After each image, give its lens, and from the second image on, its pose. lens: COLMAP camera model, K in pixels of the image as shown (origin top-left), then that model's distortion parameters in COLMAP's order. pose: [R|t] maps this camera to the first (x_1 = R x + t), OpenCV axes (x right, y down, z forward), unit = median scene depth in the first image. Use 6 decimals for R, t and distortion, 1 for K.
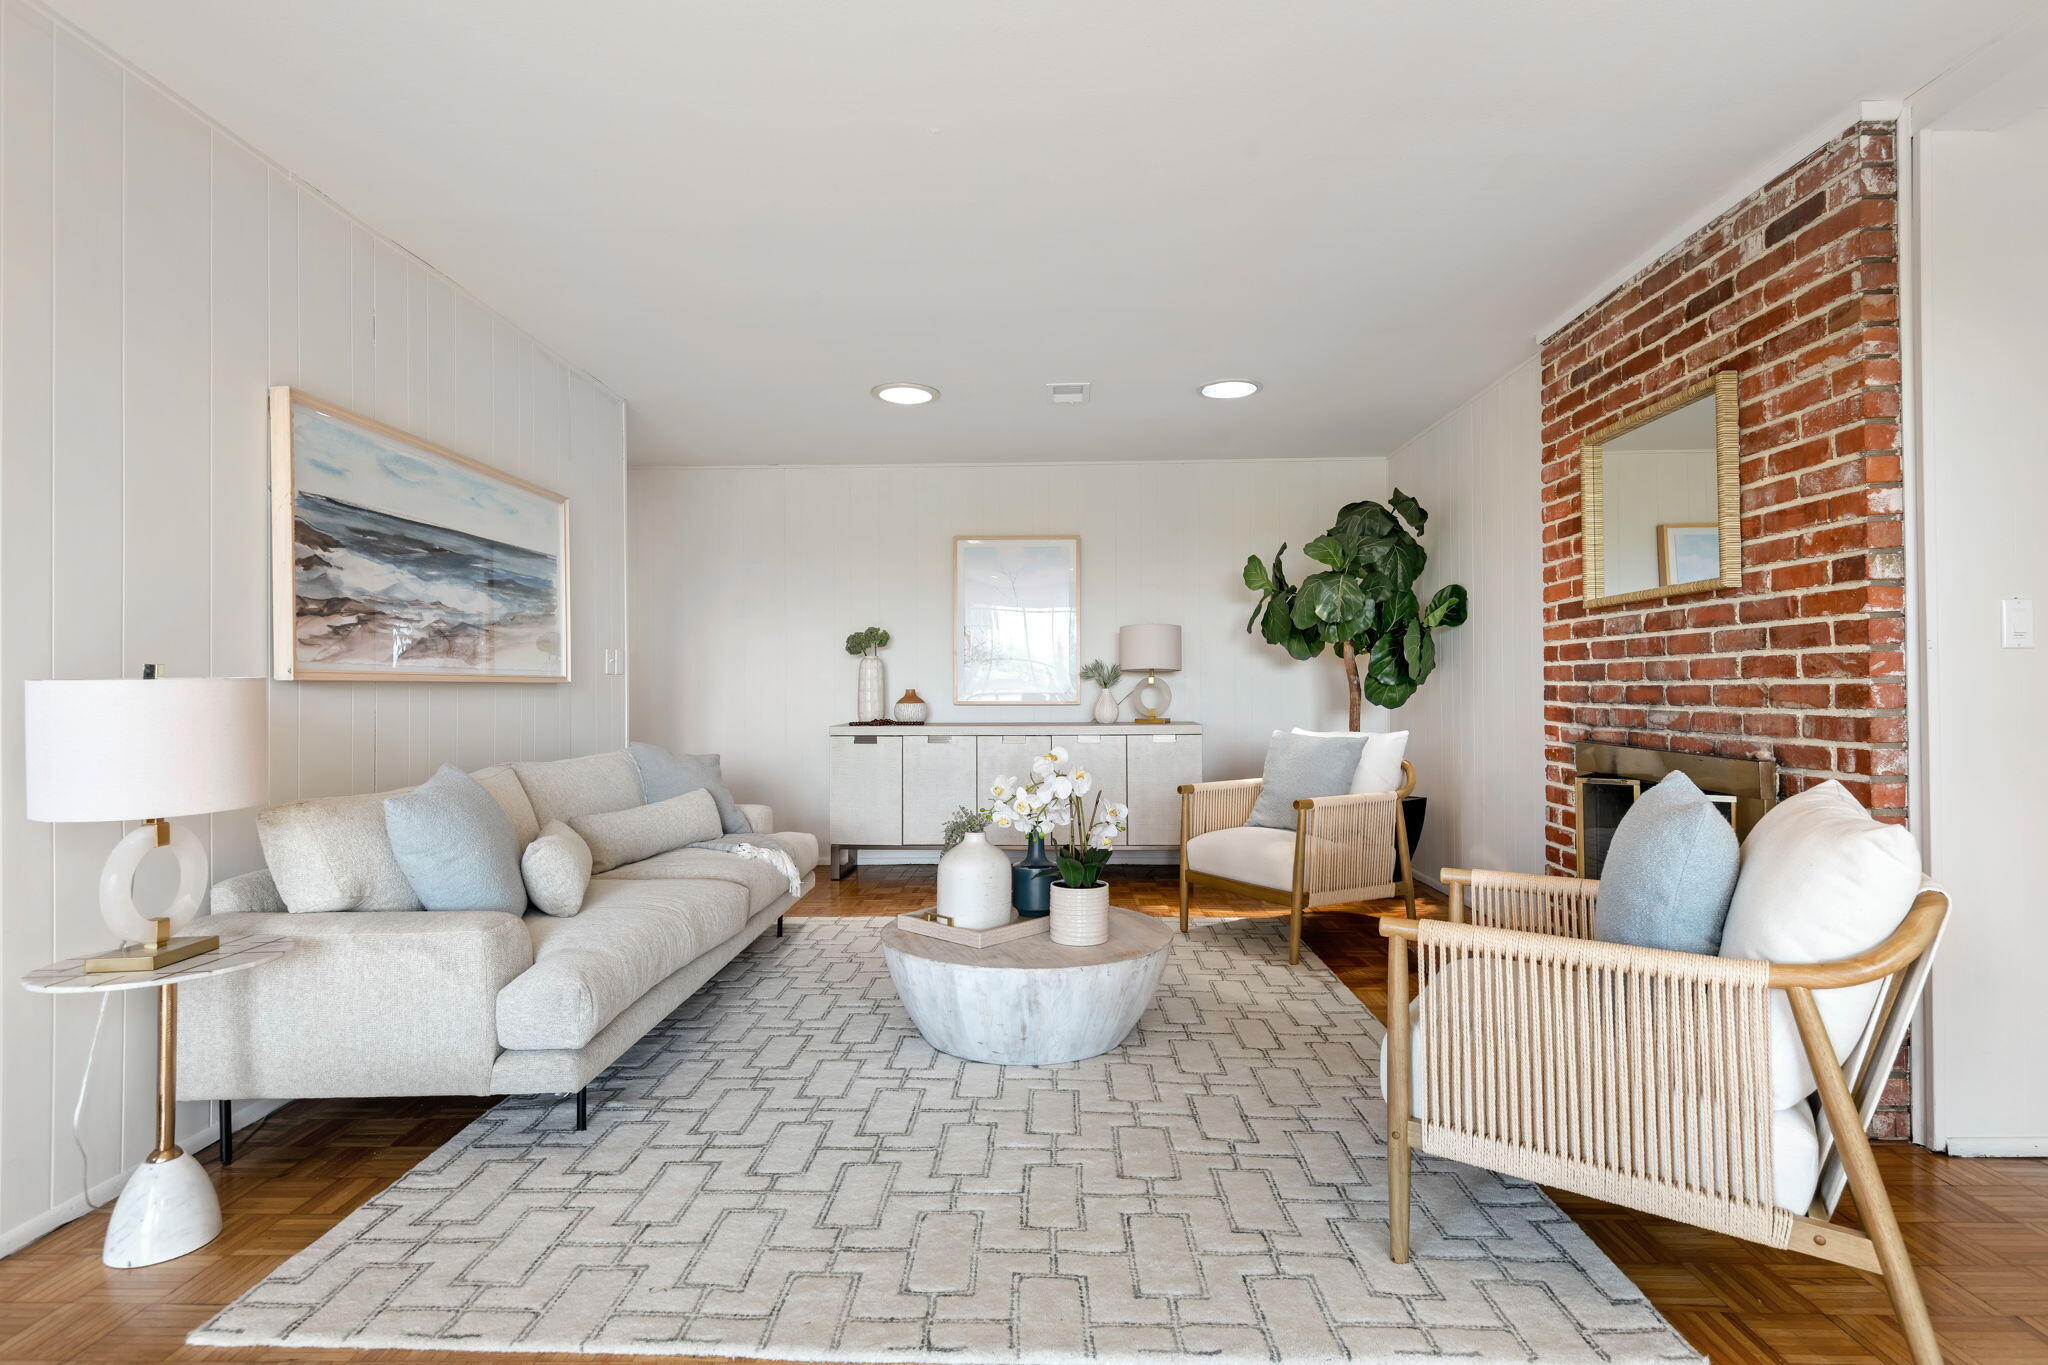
lens RADIAL K [[1010.8, 0, 1020.5], [0, 1010.8, 677.8], [0, 0, 1]] dist [0.008219, -0.005938]
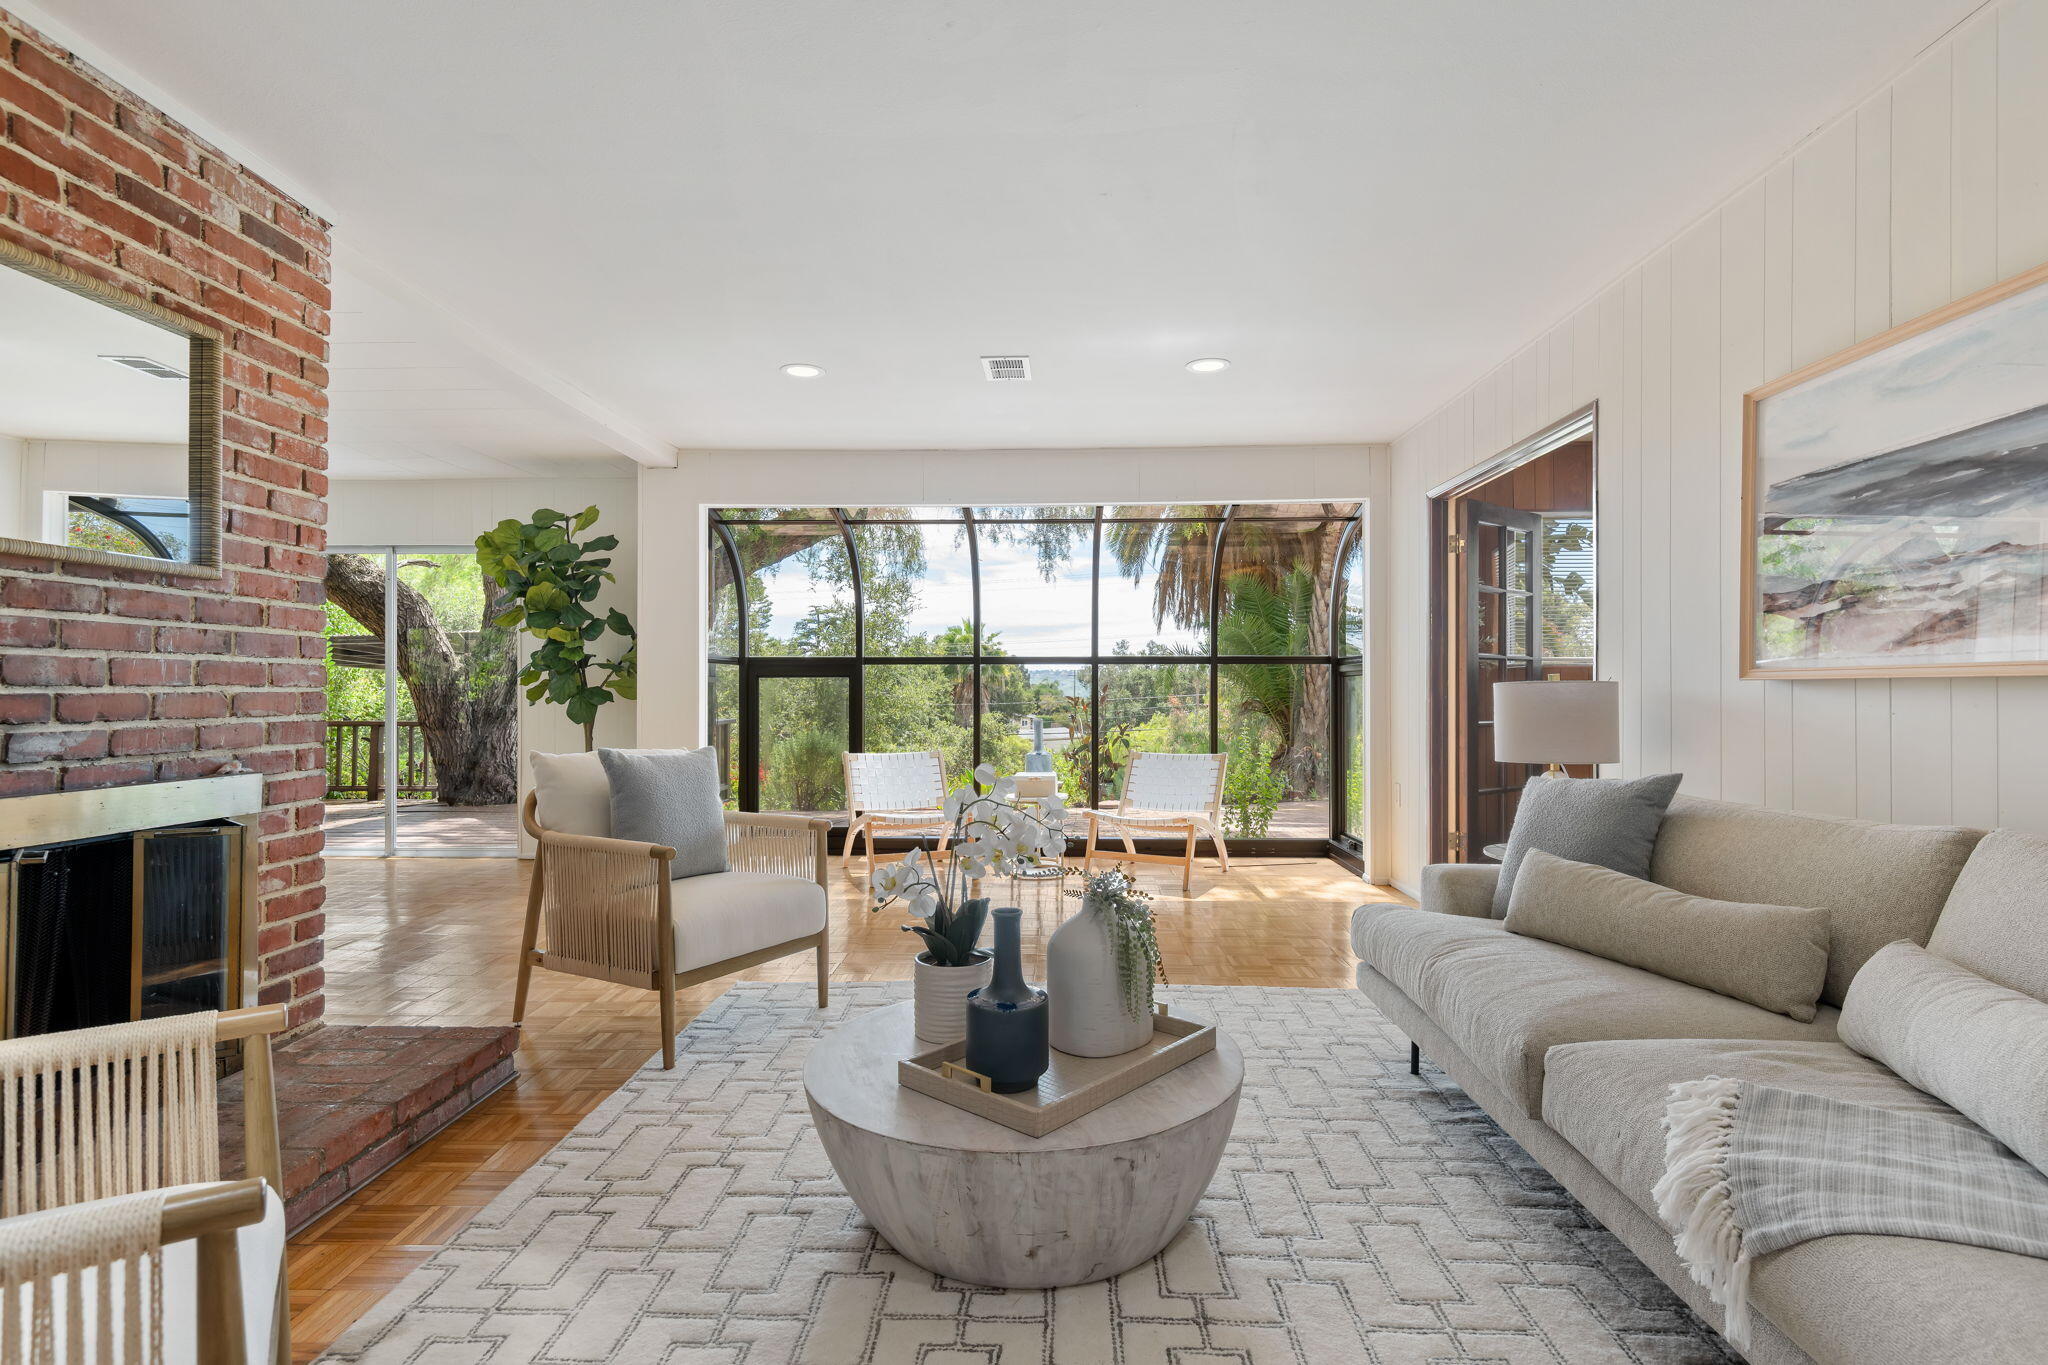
lens RADIAL K [[988.6, 0, 1025.5], [0, 988.6, 691.6], [0, 0, 1]] dist [0.002170, -0.004213]
pose [[-0.999980, 0.004198, 0.004740, 0.000153], [0.004164, 0.999966, -0.007162, 0.015876], [-0.004770, -0.007142, -0.999963, 1.752534]]
